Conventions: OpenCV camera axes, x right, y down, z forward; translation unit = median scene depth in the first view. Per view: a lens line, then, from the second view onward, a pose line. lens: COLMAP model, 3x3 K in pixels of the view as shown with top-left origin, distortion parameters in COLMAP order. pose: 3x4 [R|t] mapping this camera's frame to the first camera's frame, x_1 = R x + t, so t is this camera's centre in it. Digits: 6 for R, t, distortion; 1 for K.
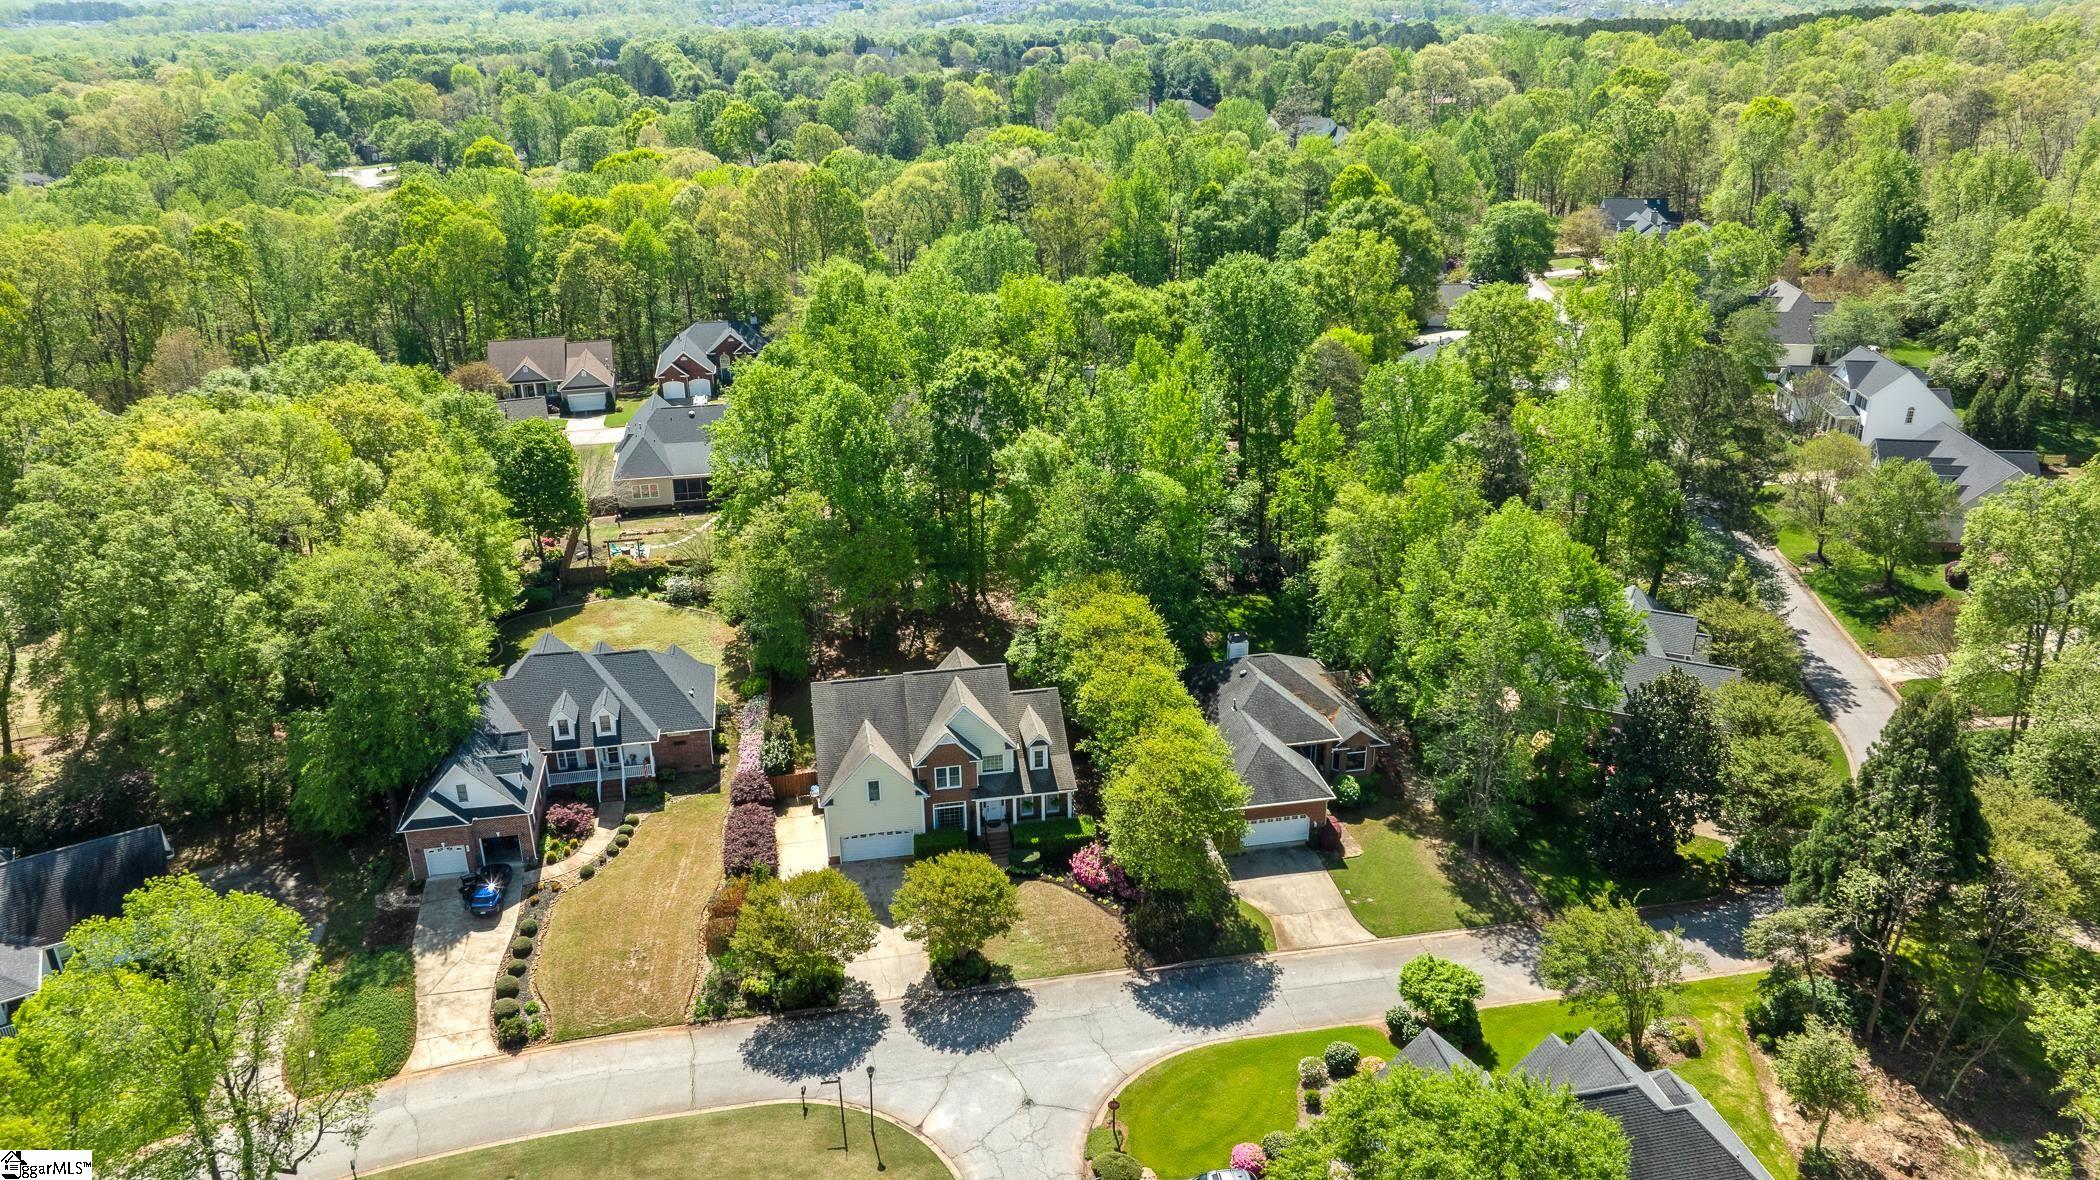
lens RADIAL K [[1481.6, 0, 1057.0], [0, 1481.6, 578.7], [0, 0, 1]] dist [-0.026910, 0.003056]
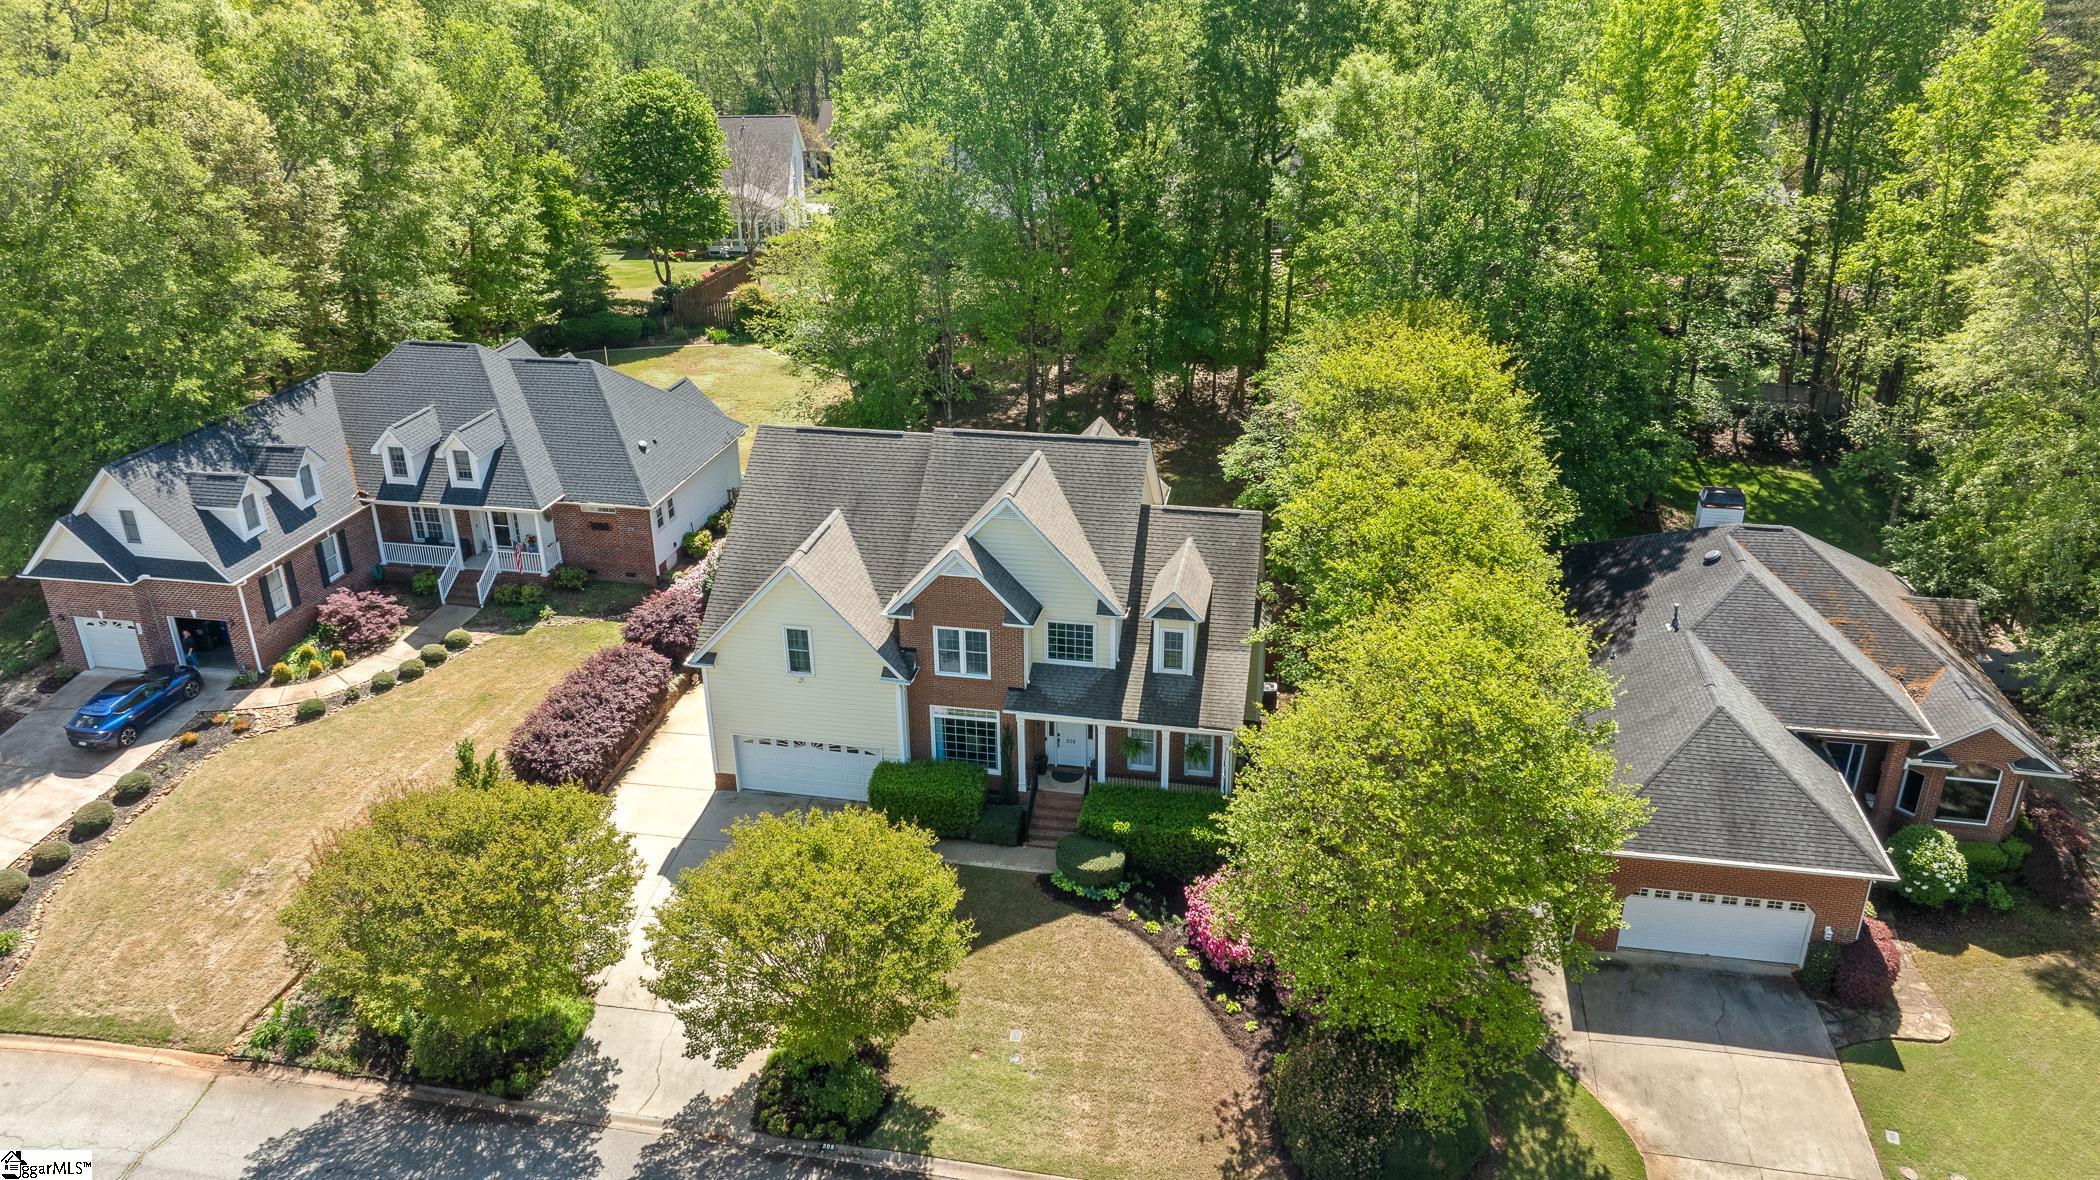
lens RADIAL K [[1481.6, 0, 1057.0], [0, 1481.6, 578.7], [0, 0, 1]] dist [-0.026910, 0.003056]
pose [[0.929018, 0.150339, -0.338118, 0.102853], [-0.140641, 0.988633, 0.053151, 0.081685], [0.342265, -0.001825, 0.939602, 0.568863]]
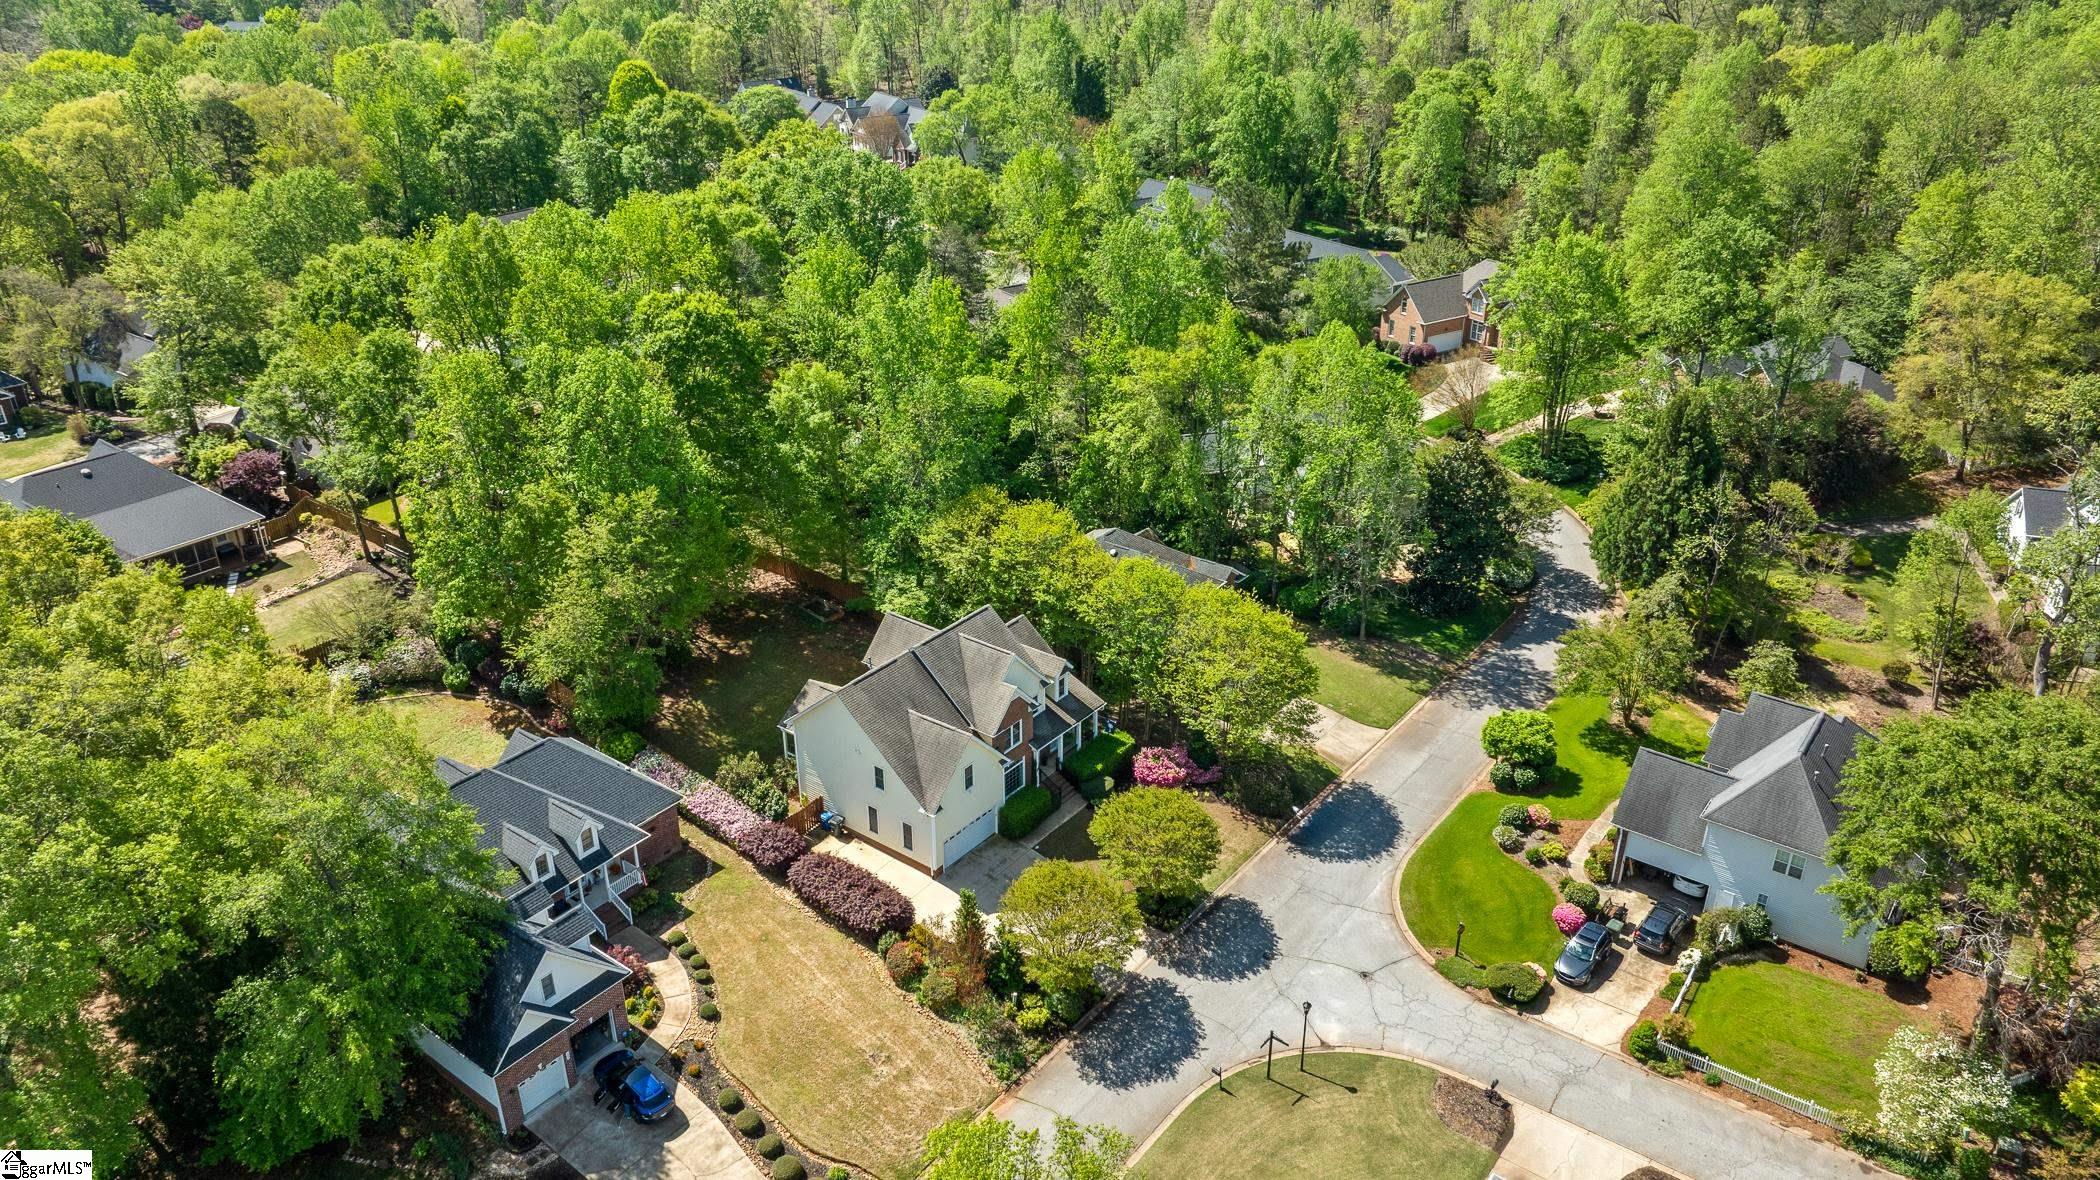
lens RADIAL K [[1481.6, 0, 1057.0], [0, 1481.6, 578.7], [0, 0, 1]] dist [-0.026910, 0.003056]
pose [[0.738537, -0.284042, 0.611461, -0.569452], [0.246538, 0.957890, 0.147194, -0.083683], [-0.627521, 0.042040, 0.777464, 0.267555]]
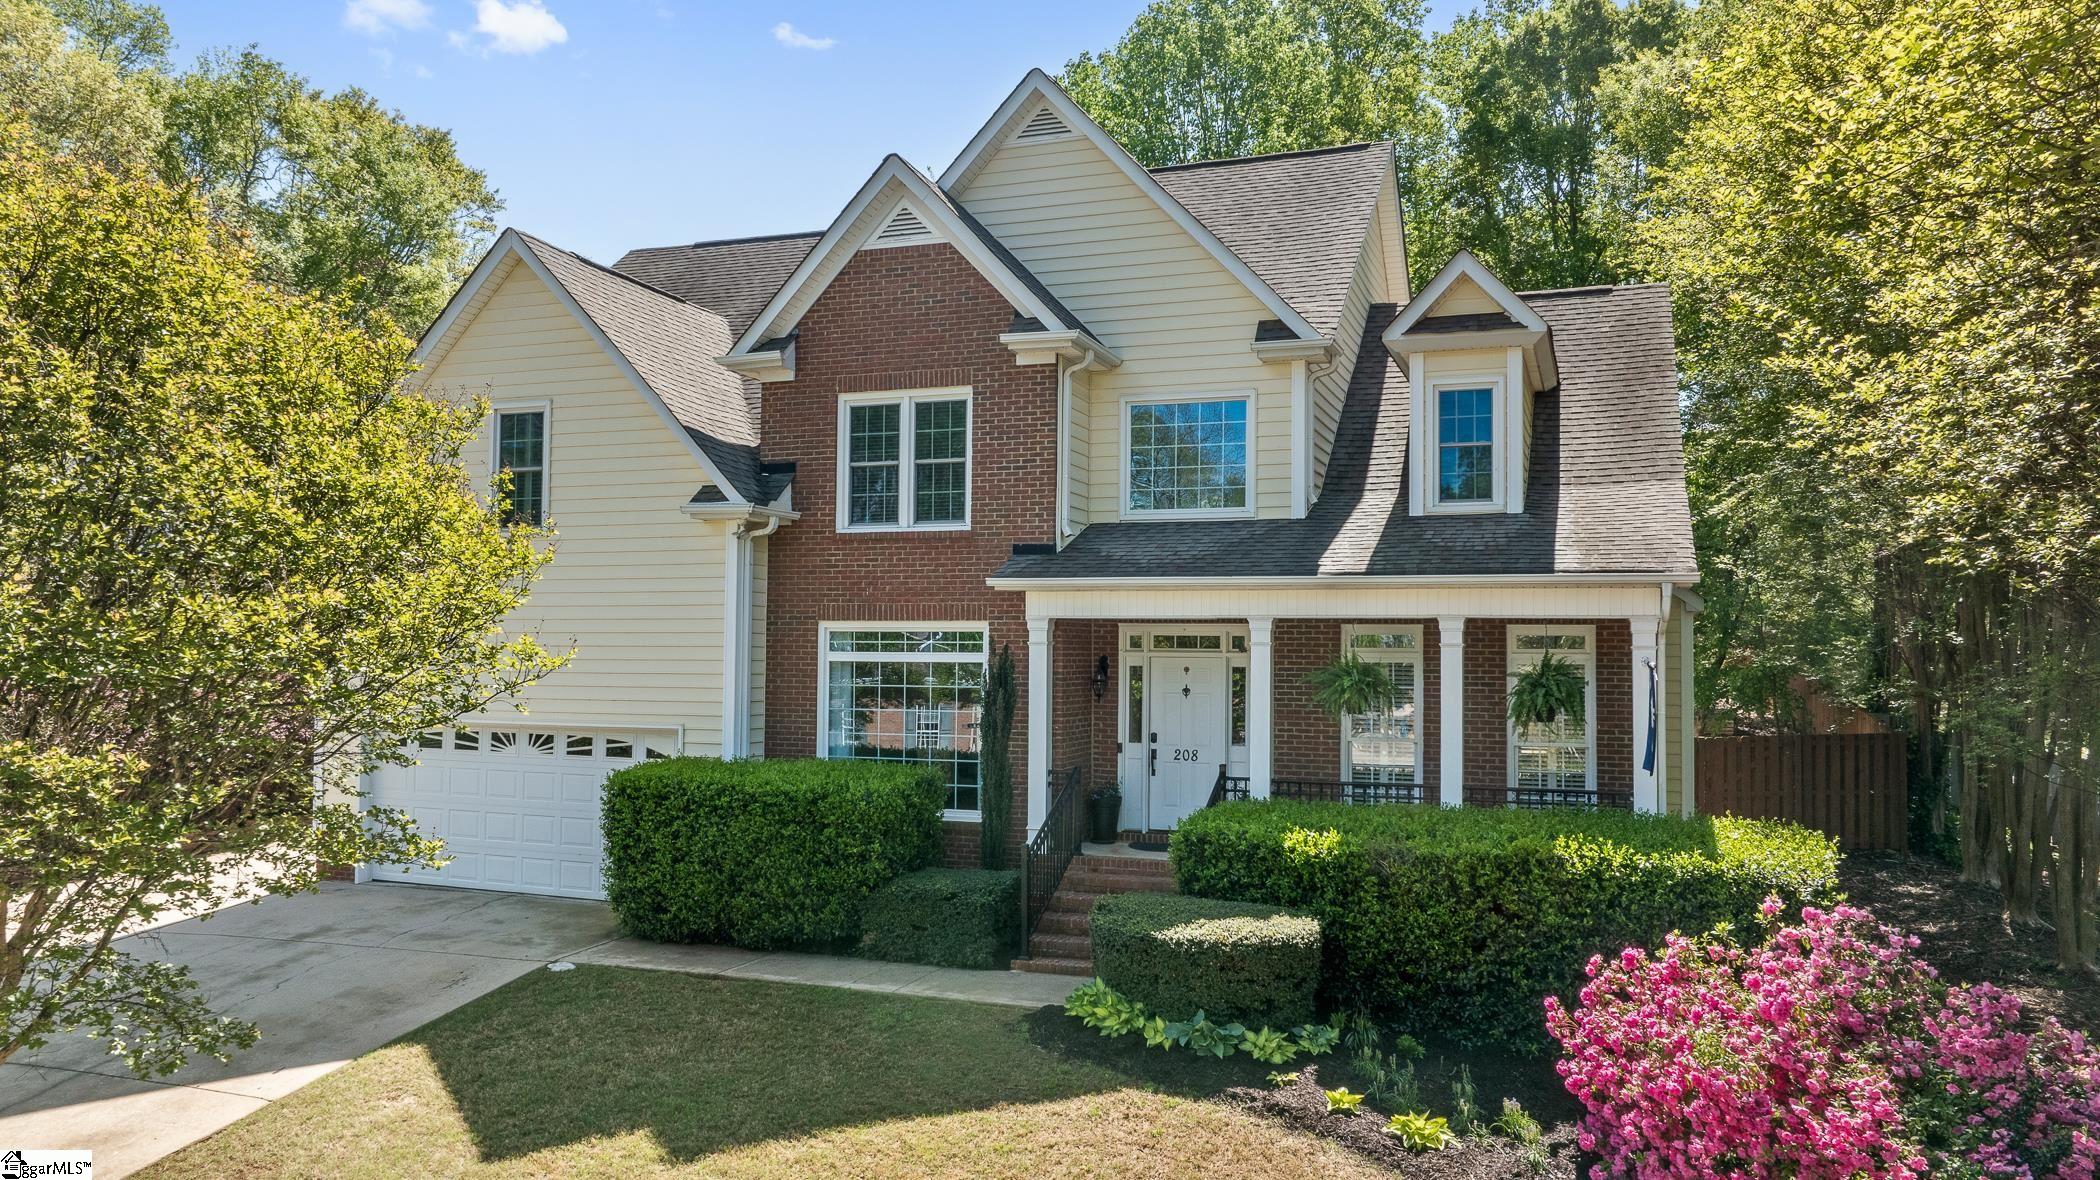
lens RADIAL K [[1520.8, 0, 1050.0], [0, 1520.8, 590.0], [0, 0, 1]] dist [-0.055864, 0.000411]
pose [[0.853967, -0.004678, -0.520306, 0.035154], [-0.213505, 0.908750, -0.358592, 0.205485], [0.474506, 0.417314, 0.775044, 0.856683]]
